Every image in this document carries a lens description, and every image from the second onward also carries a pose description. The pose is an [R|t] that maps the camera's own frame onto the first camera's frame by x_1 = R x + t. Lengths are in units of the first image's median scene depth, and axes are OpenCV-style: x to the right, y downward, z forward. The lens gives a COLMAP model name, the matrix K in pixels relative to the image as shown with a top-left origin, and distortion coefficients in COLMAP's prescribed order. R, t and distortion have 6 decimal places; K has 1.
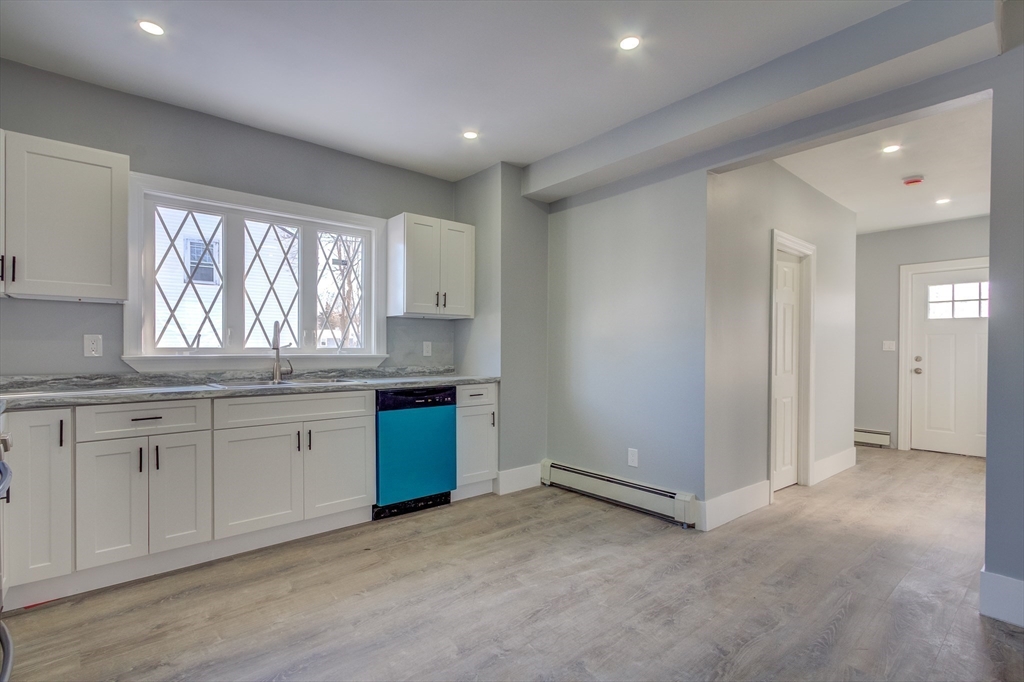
lens RADIAL K [[489.1, 0, 509.5], [0, 489.1, 349.8], [0, 0, 1]] dist [-0.000622, 0.009095]
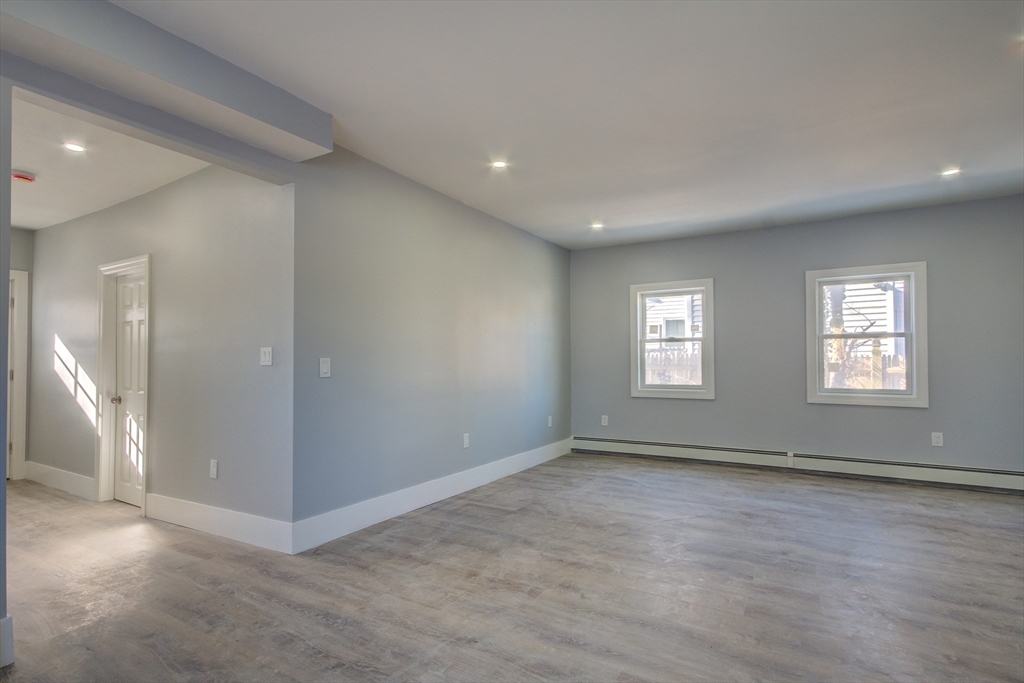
lens RADIAL K [[500.1, 0, 502.4], [0, 500.1, 354.2], [0, 0, 1]] dist [-0.002215, 0.006959]
pose [[-0.304514, 0.011683, 0.952436, -0.383566], [0.006878, 0.999926, -0.010066, -0.009246], [-0.952483, 0.003486, -0.304572, 0.575332]]
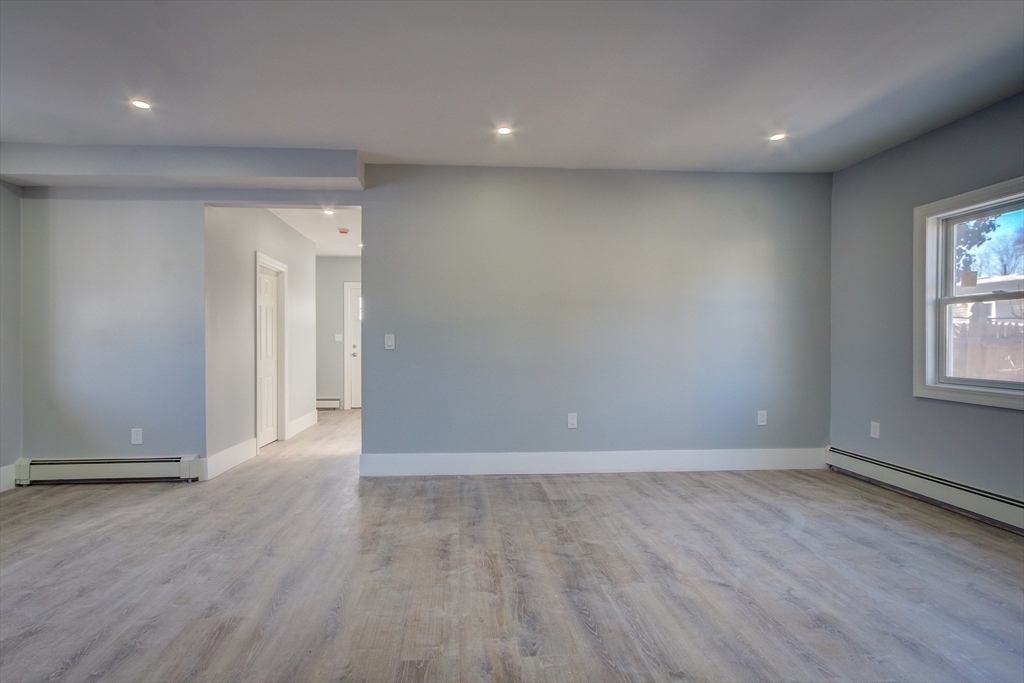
lens RADIAL K [[488.1, 0, 491.6], [0, 488.1, 345.2], [0, 0, 1]] dist [0.003985, 0.000721]
pose [[0.599369, -0.014189, 0.800347, -0.175152], [0.007745, 0.999899, 0.011926, 0.000591], [-0.800436, -0.000949, 0.599418, -0.372124]]
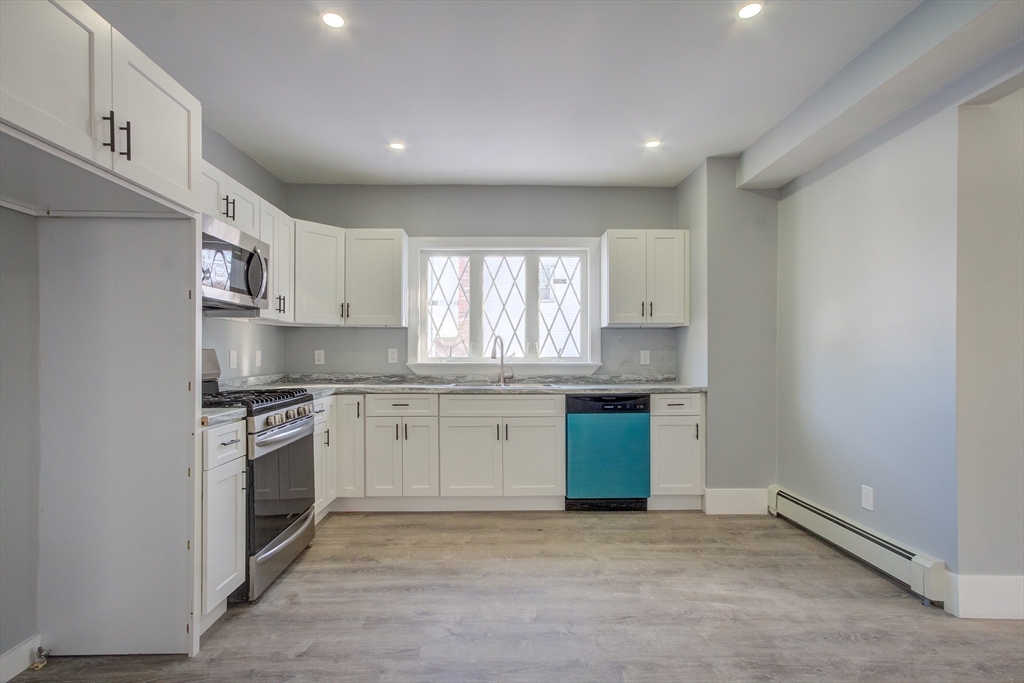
lens RADIAL K [[500.1, 0, 502.4], [0, 500.1, 354.2], [0, 0, 1]] dist [-0.002215, 0.006959]
pose [[0.766887, -0.004336, -0.641768, 0.349548], [0.000590, 0.999982, -0.006051, -0.003469], [0.641782, 0.004262, 0.766875, 0.020665]]
